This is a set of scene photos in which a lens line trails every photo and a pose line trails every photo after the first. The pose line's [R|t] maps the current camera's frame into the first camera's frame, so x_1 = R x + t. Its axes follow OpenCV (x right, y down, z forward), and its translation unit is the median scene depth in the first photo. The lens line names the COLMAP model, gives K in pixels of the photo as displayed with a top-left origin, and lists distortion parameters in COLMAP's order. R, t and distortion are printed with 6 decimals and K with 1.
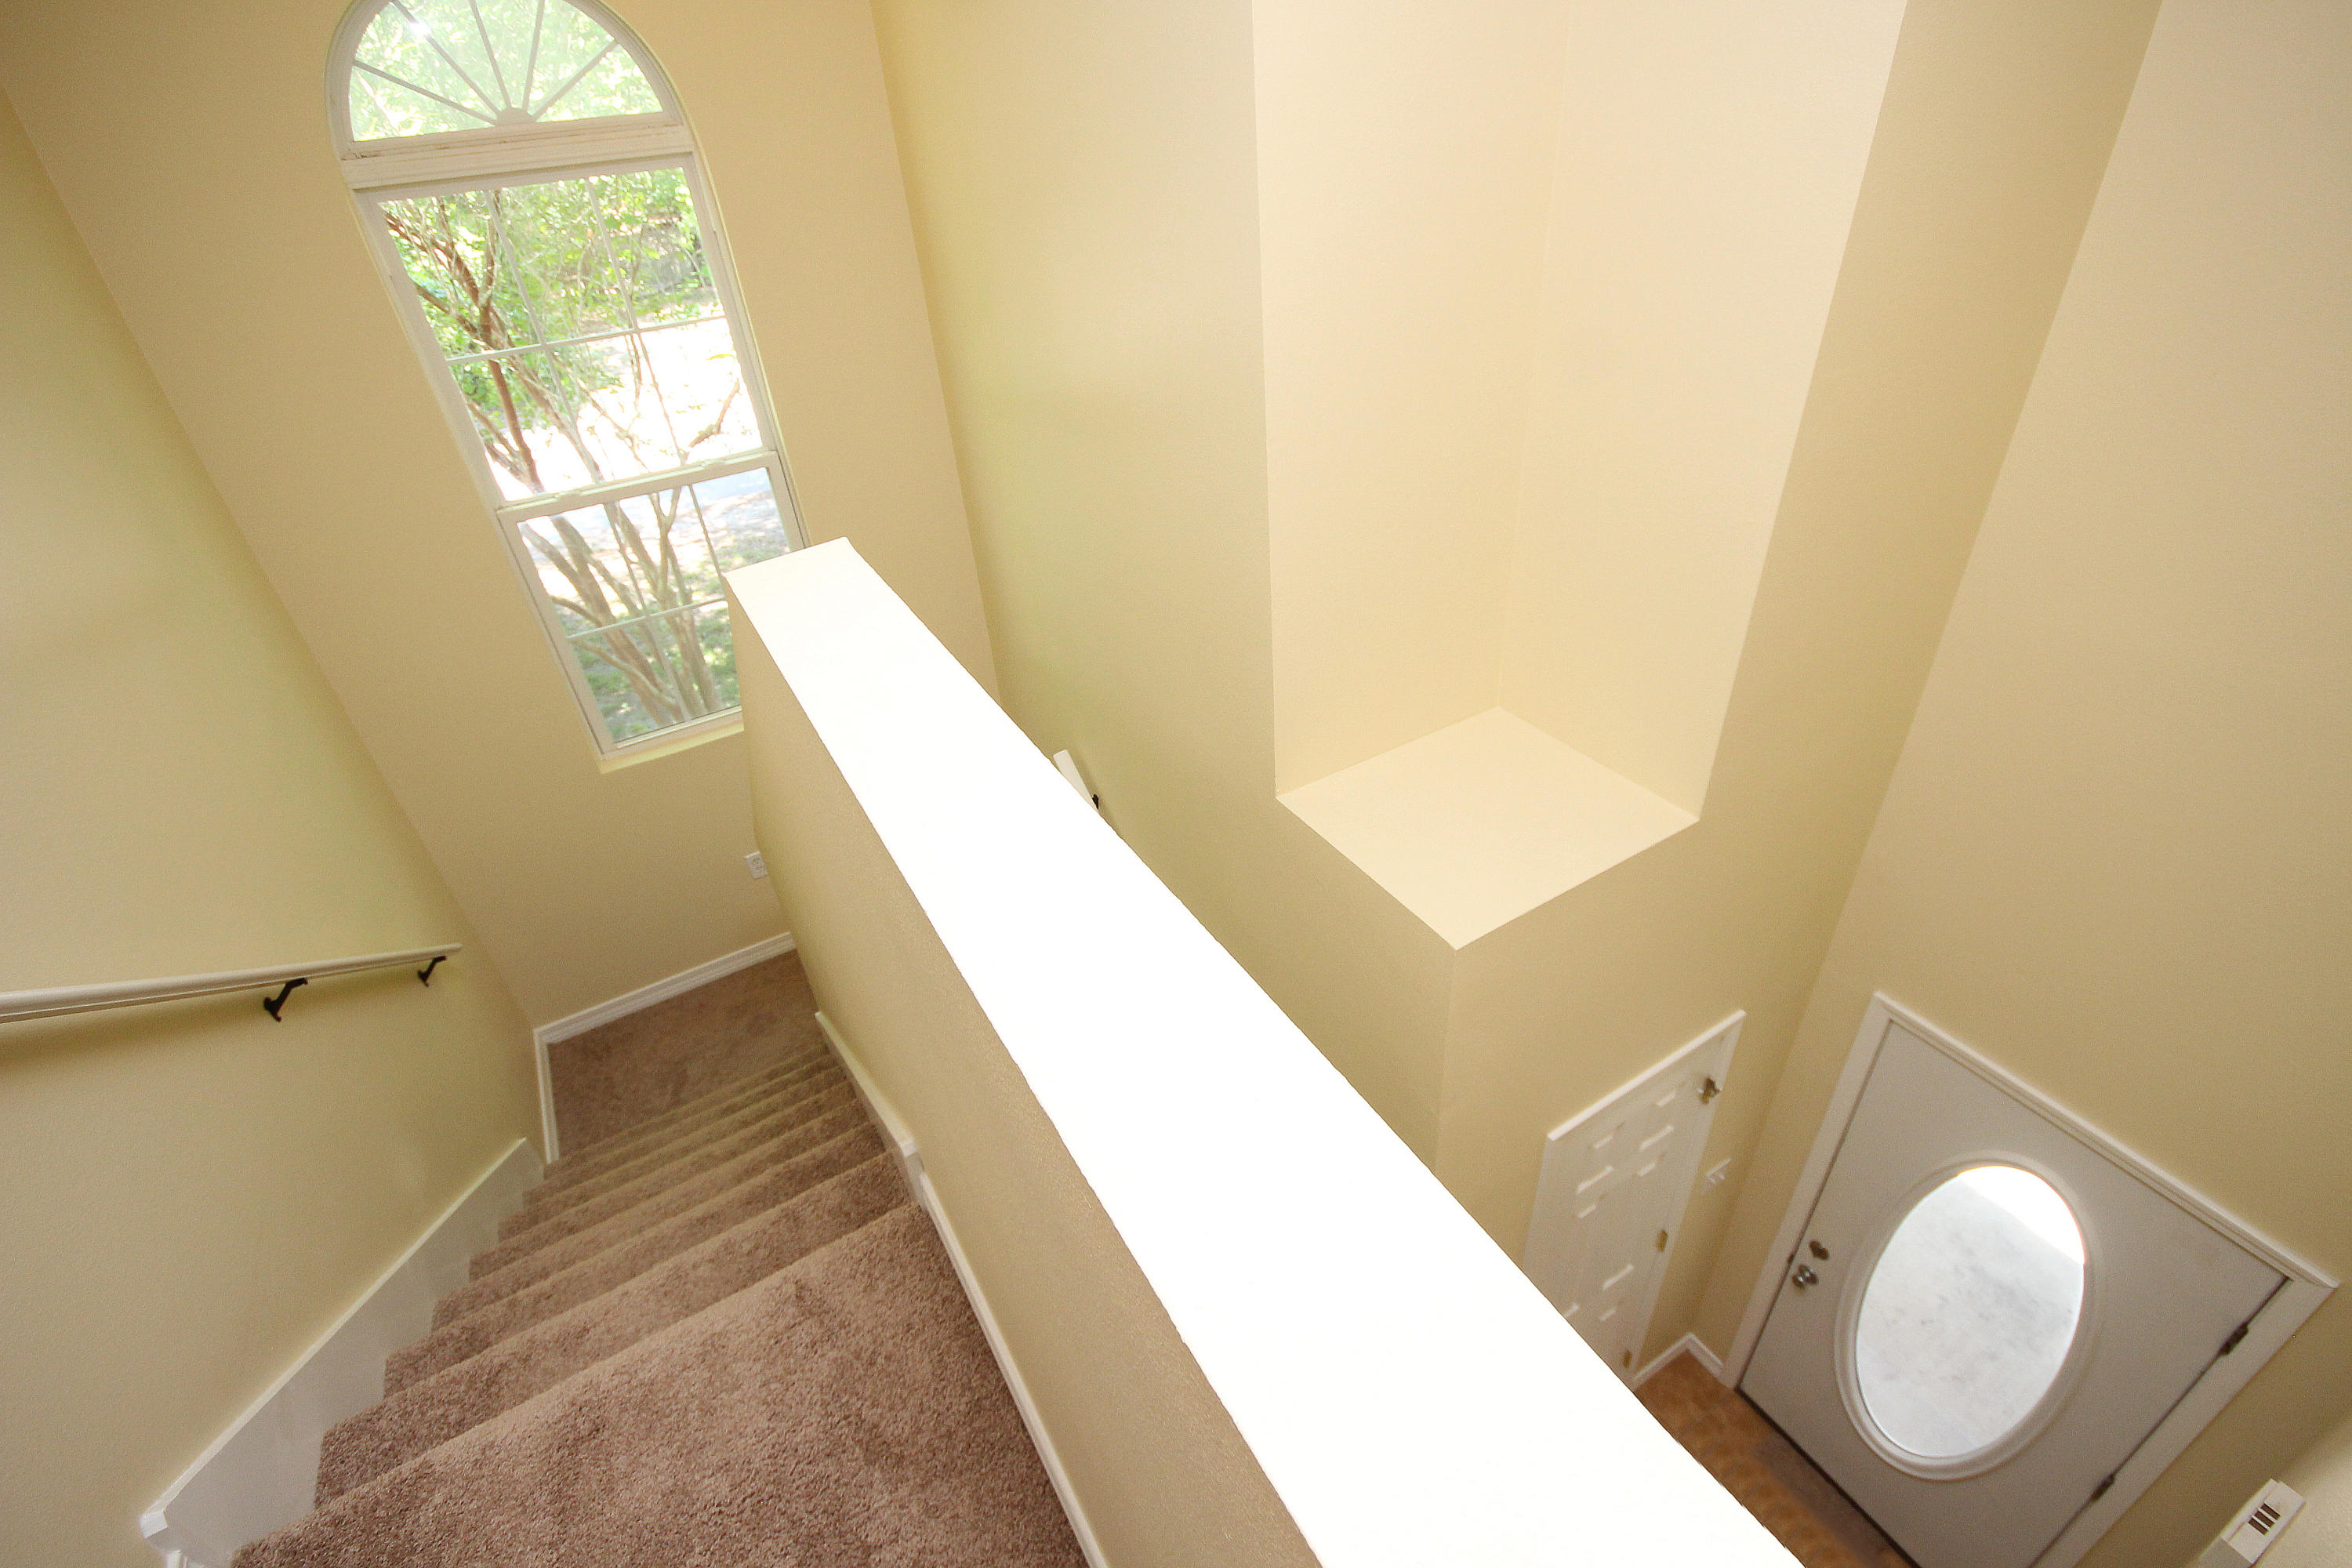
lens RADIAL K [[1093.7, 0, 1196.0], [0, 1093.7, 786.1], [0, 0, 1]] dist [0.010055, -0.013996]
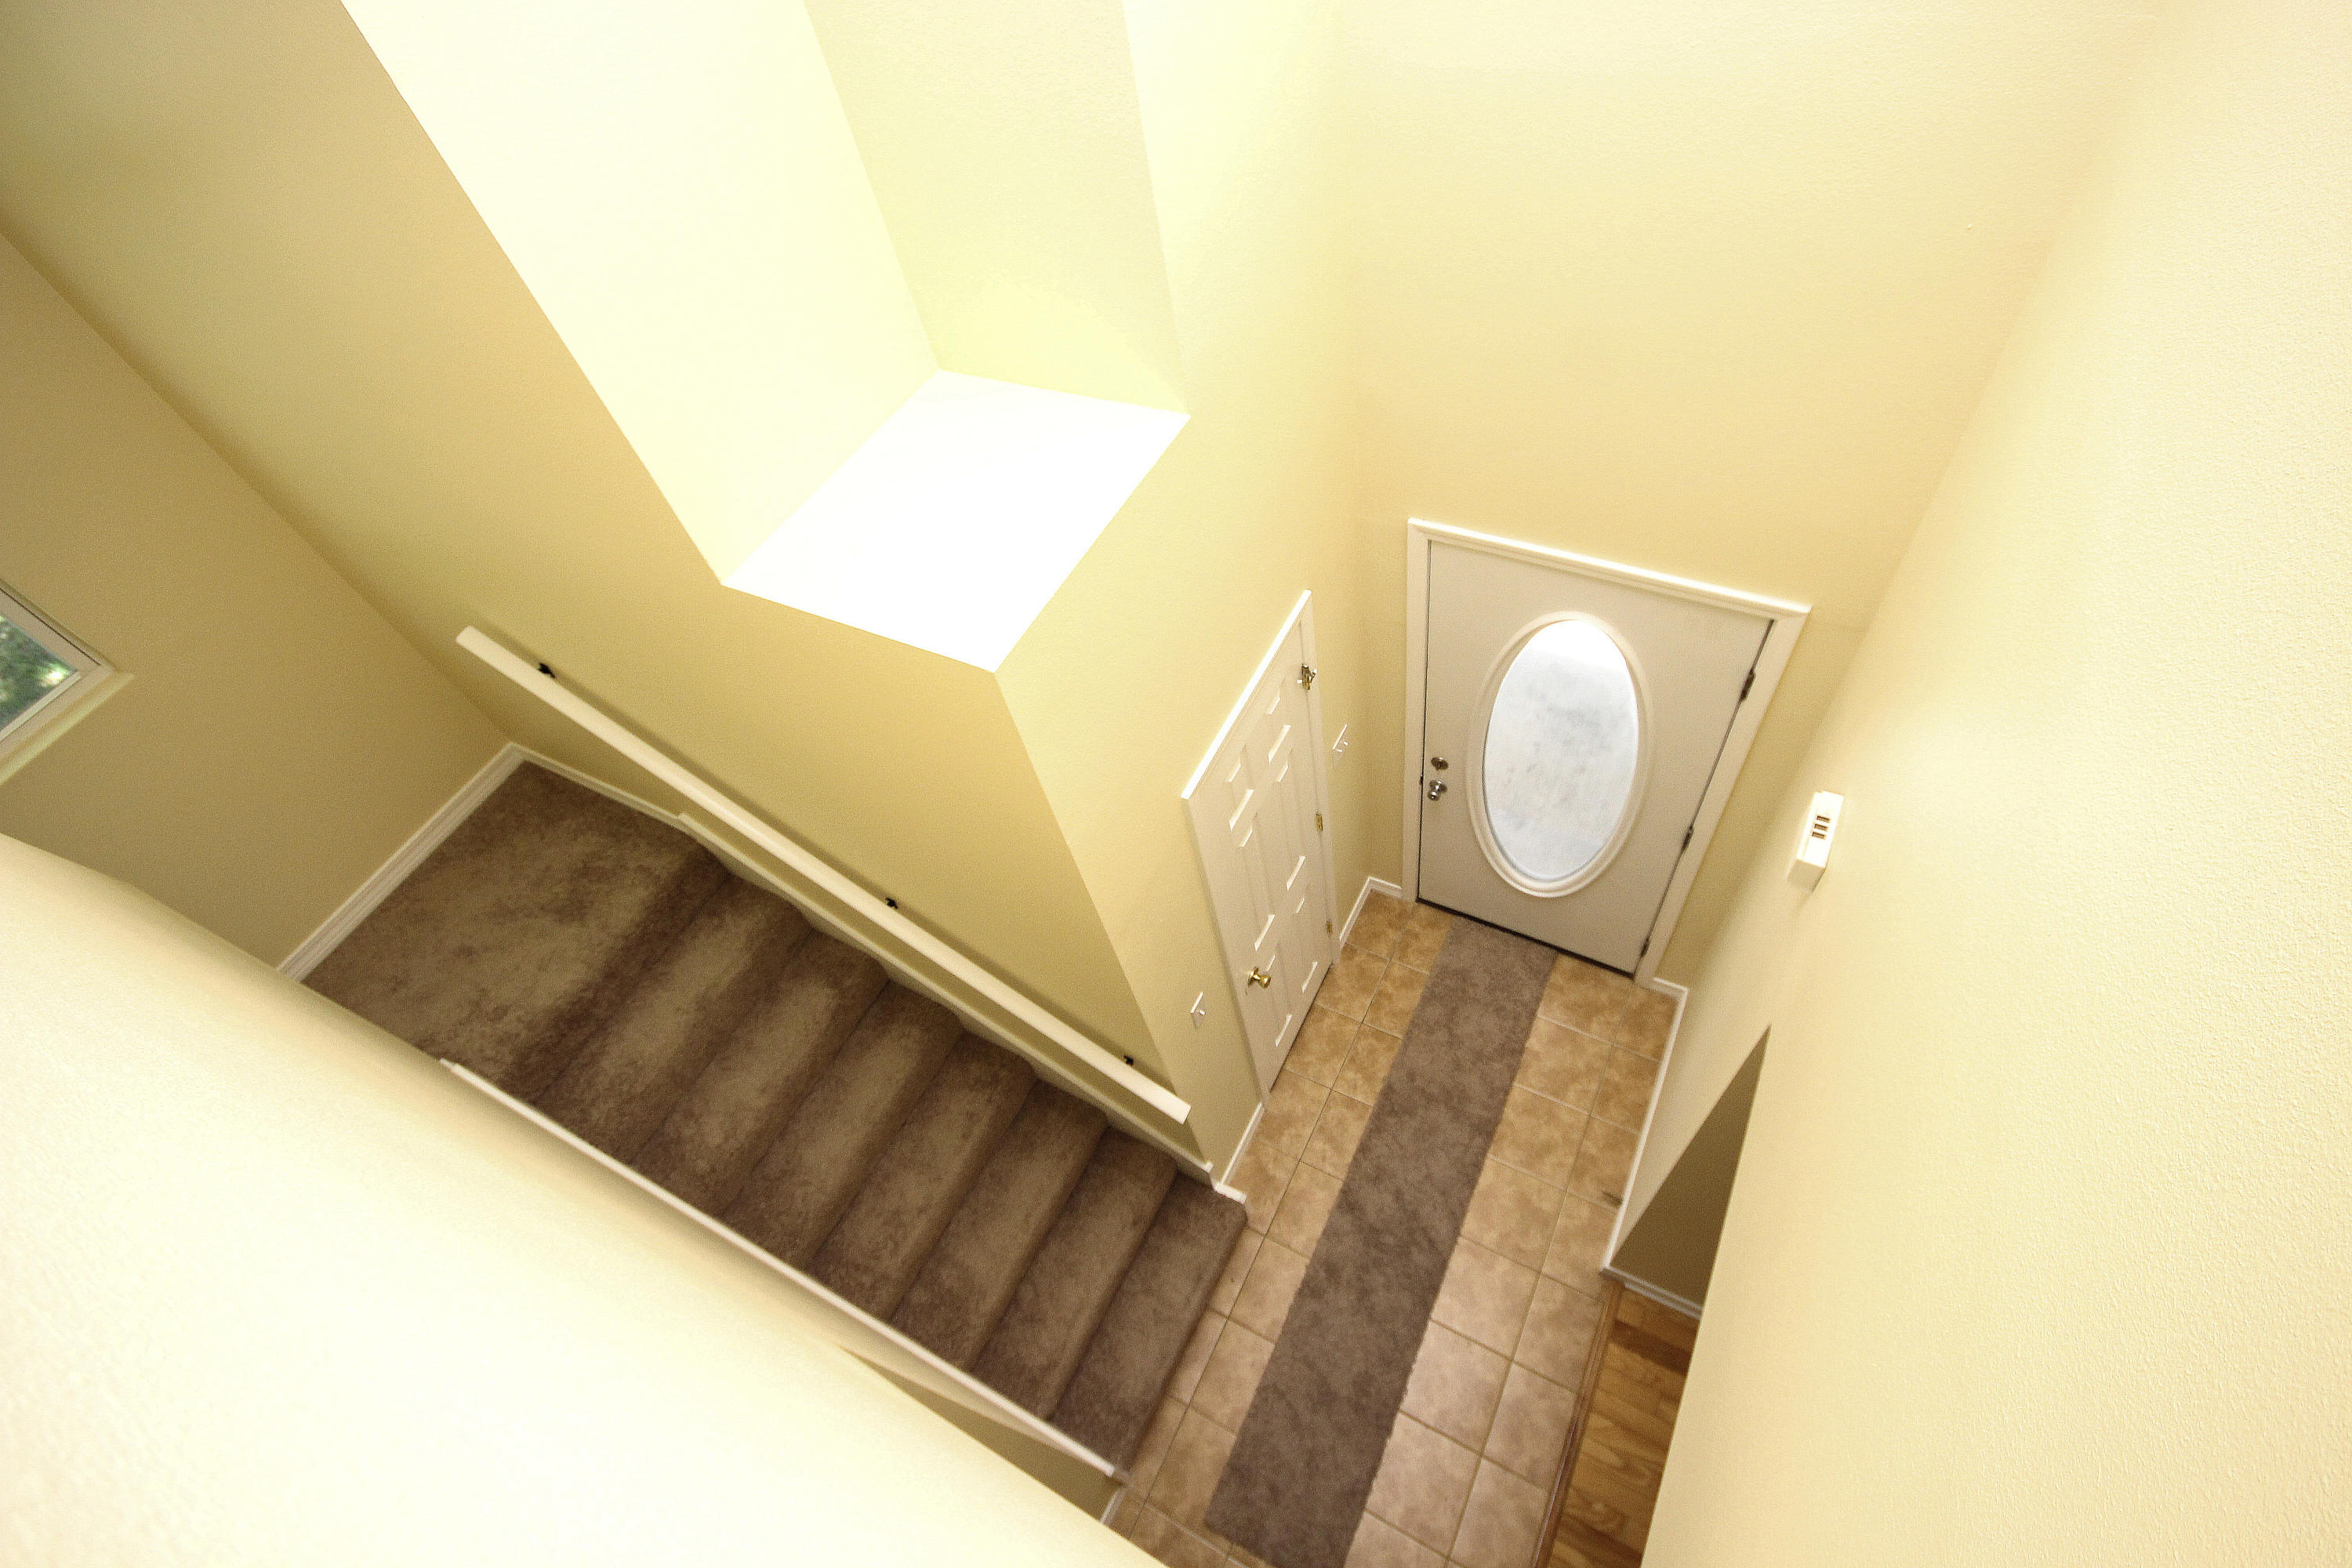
lens RADIAL K [[1093.7, 0, 1196.0], [0, 1093.7, 786.1], [0, 0, 1]] dist [0.010055, -0.013996]
pose [[0.852224, -0.449997, 0.266865, 0.058861], [0.364663, 0.876685, 0.313757, 0.010554], [-0.375146, -0.170076, 0.911230, 0.089883]]
